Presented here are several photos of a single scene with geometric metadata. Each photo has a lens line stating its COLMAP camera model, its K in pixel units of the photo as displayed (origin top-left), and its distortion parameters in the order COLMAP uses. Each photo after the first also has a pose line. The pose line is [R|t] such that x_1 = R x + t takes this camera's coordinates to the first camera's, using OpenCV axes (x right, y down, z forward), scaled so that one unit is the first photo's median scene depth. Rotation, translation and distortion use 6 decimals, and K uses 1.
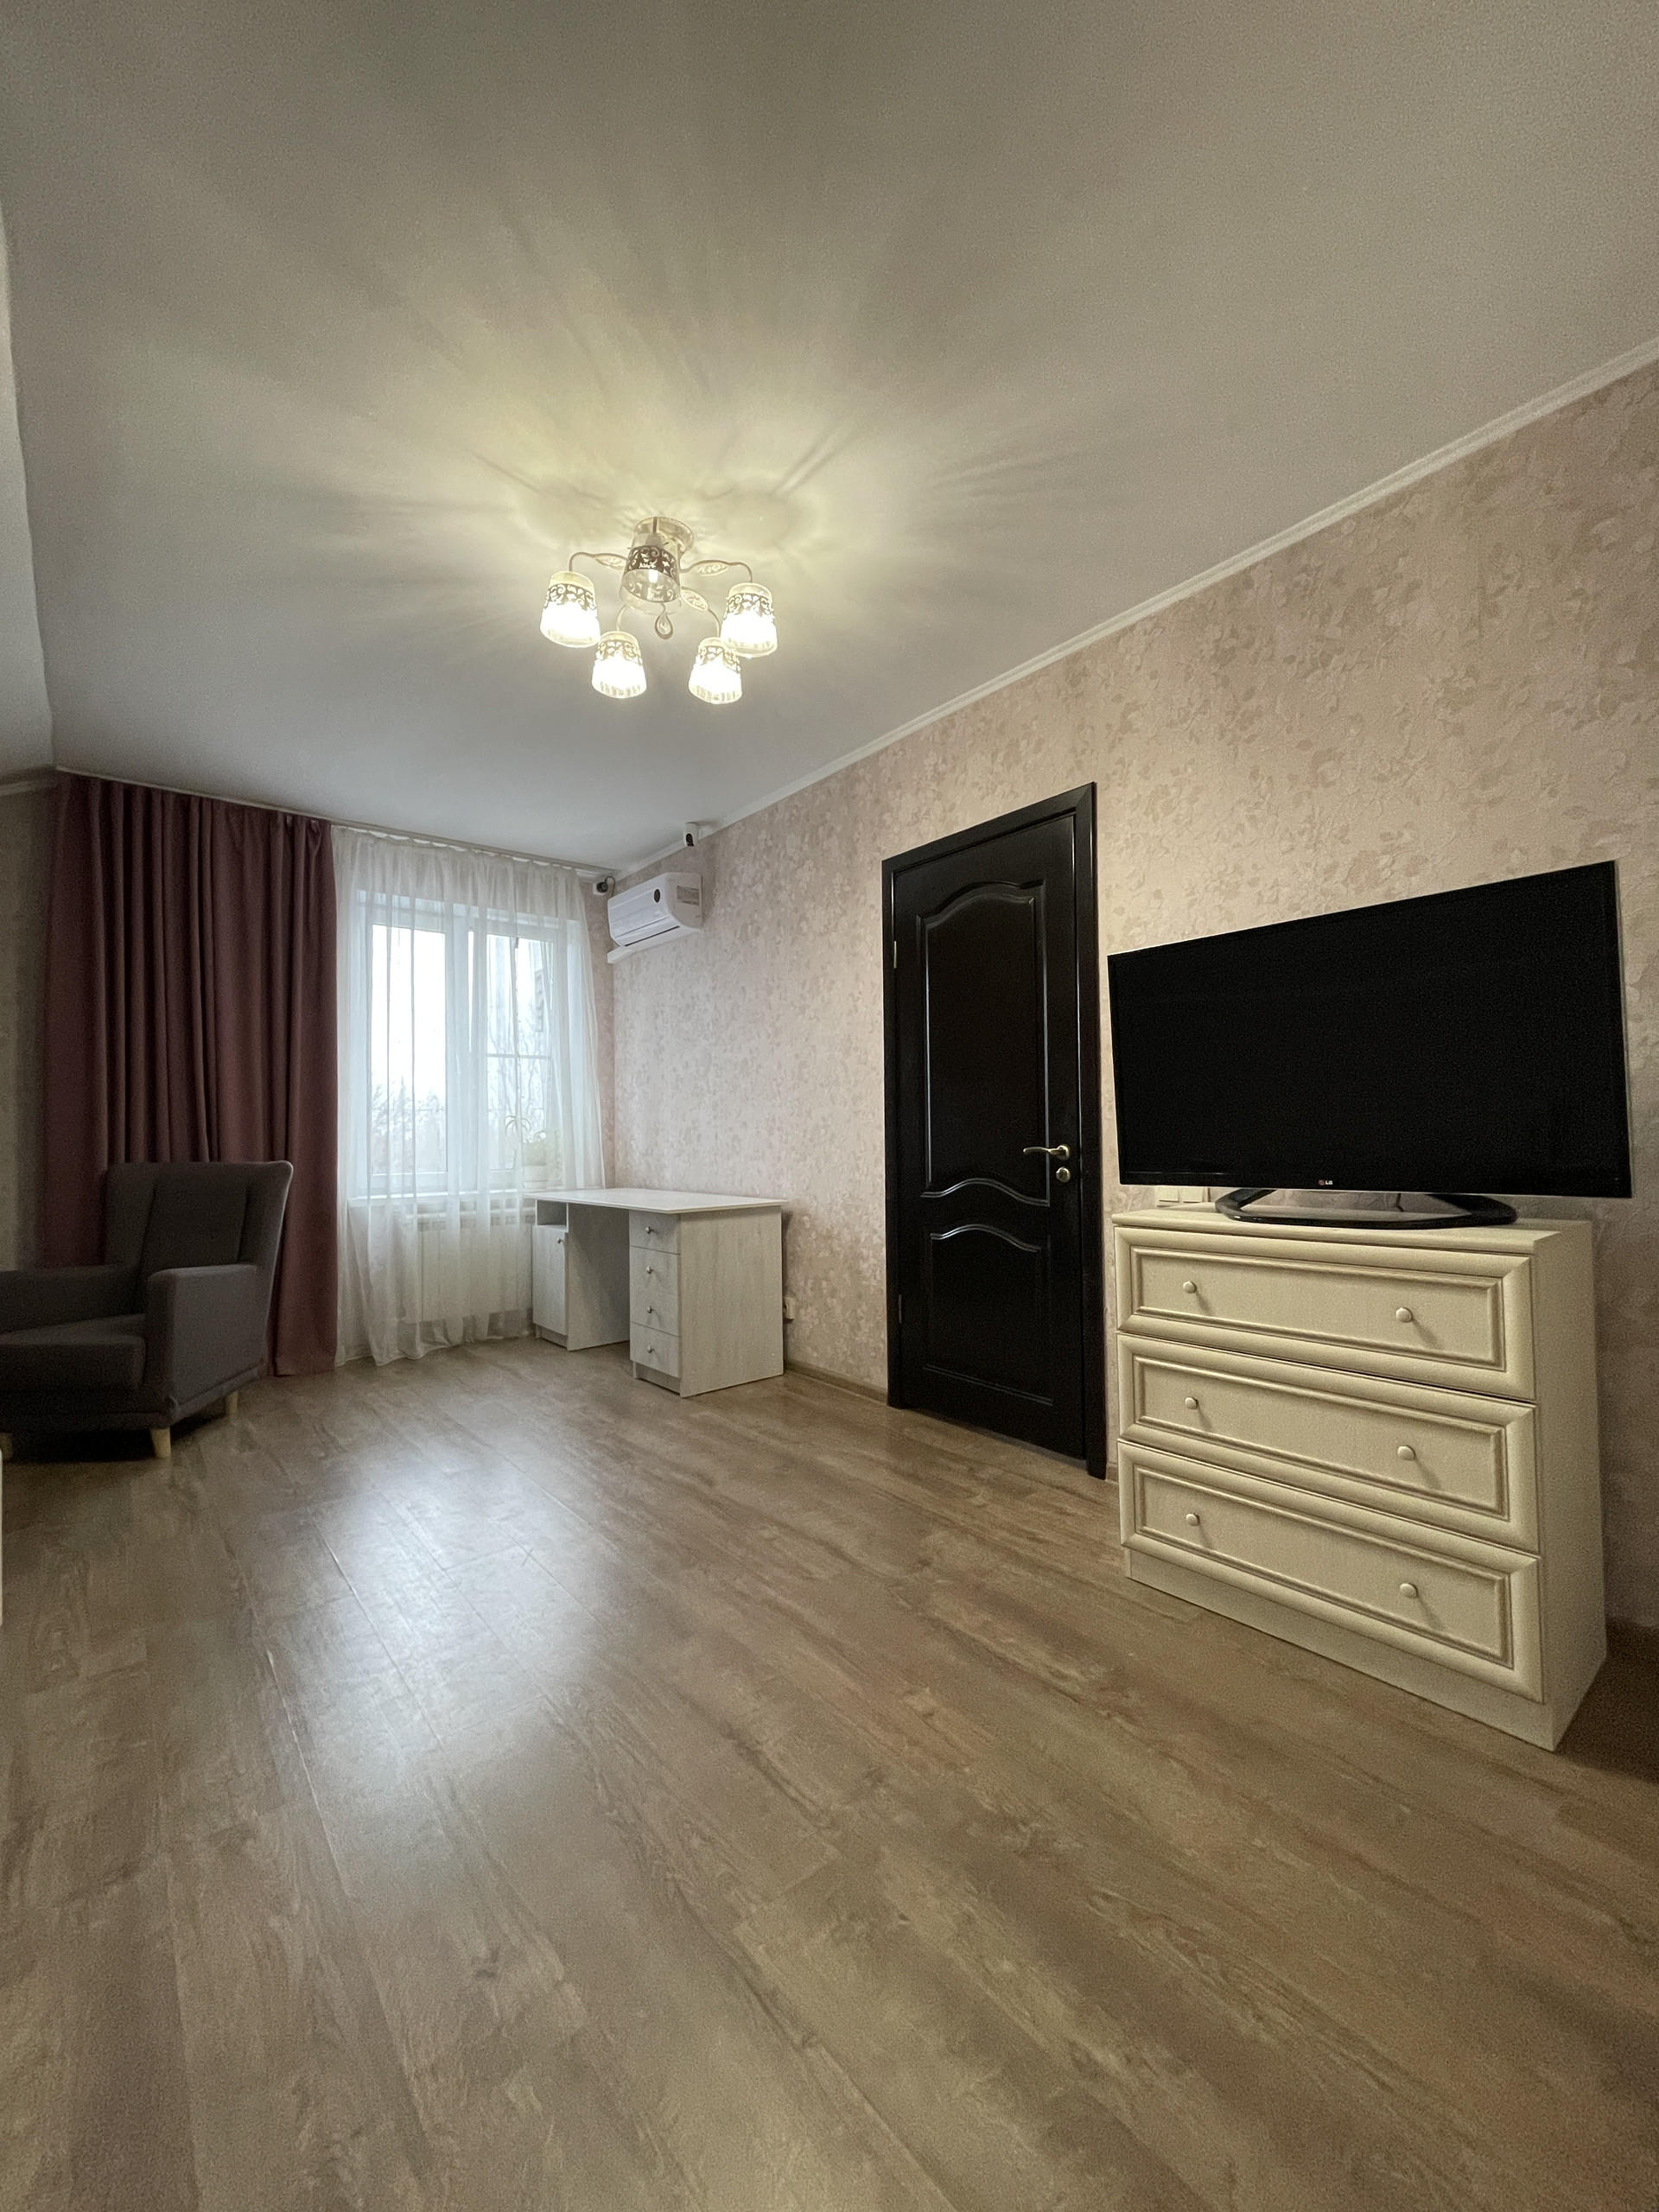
lens RADIAL K [[895.2, 0, 821.3], [0, 895.2, 1118.4], [0, 0, 1]] dist [-0.002540, 0.001088]
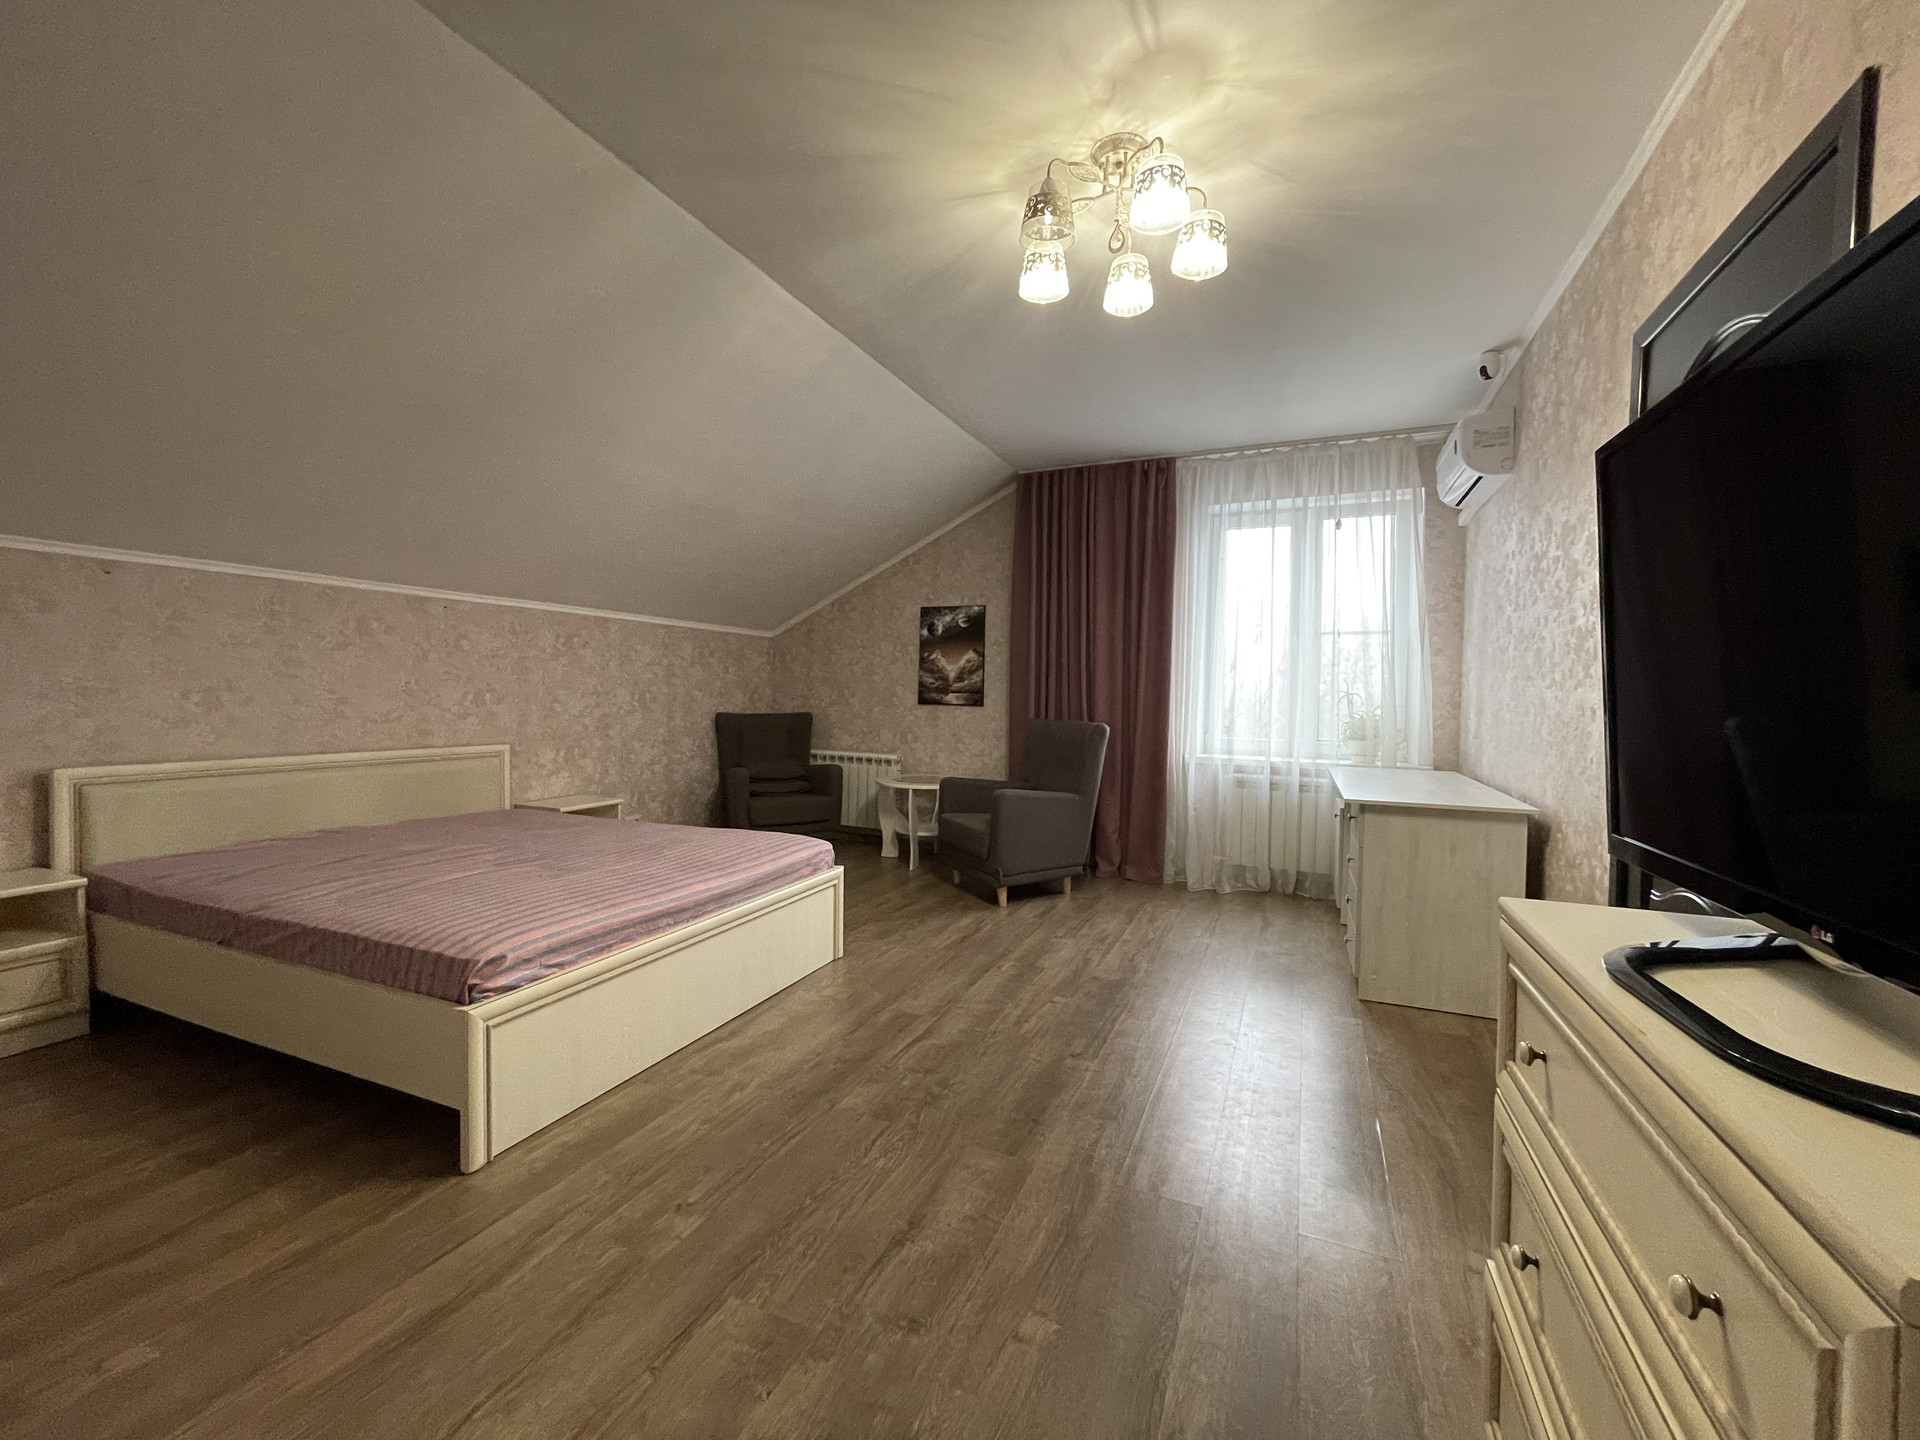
lens RADIAL K [[777.0, 0, 949.5], [0, 777.0, 712.8], [0, 0, 1]] dist [-0.002540, 0.001088]
pose [[0.449919, 0.044801, -0.891945, 0.308712], [-0.008314, 0.998908, 0.045980, -0.018177], [0.893031, -0.013272, 0.449800, 0.216701]]
